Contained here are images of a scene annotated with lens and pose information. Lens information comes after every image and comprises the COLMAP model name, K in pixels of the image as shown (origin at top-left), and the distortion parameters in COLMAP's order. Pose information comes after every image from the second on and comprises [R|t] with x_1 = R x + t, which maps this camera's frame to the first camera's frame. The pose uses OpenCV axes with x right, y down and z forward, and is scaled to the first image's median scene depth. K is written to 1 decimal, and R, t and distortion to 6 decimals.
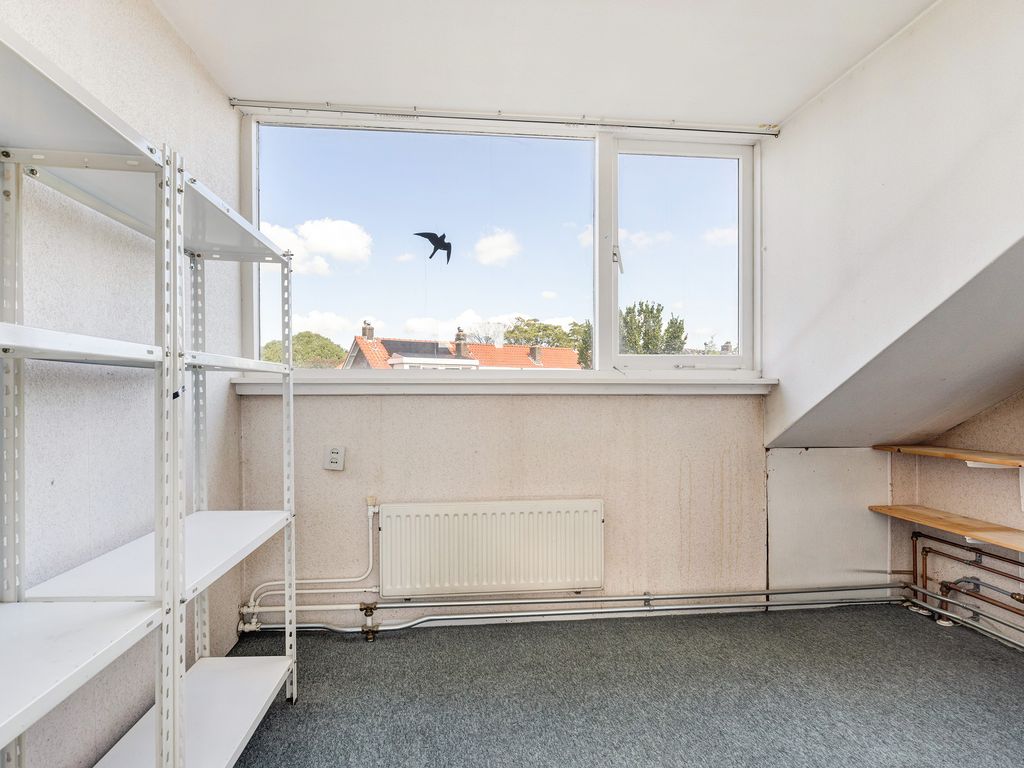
lens RADIAL K [[538.1, 0, 512.0], [0, 538.1, 384.0], [0, 0, 1]] dist [0.000113, 0.000017]
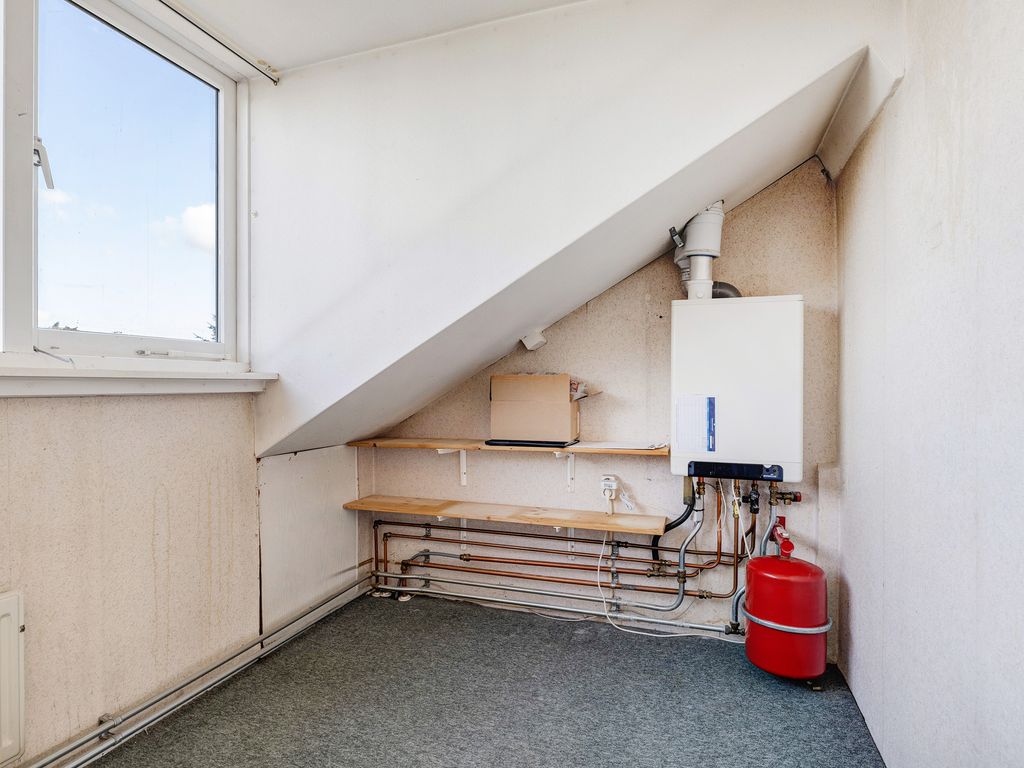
lens RADIAL K [[549.4, 0, 511.0], [0, 549.4, 376.2], [0, 0, 1]] dist [-0.004759, -0.000804]
pose [[0.454079, 0.011425, 0.890888, -0.095898], [-0.006284, 0.999934, -0.009621, 0.000636], [-0.890939, -0.001229, 0.454121, 0.287142]]
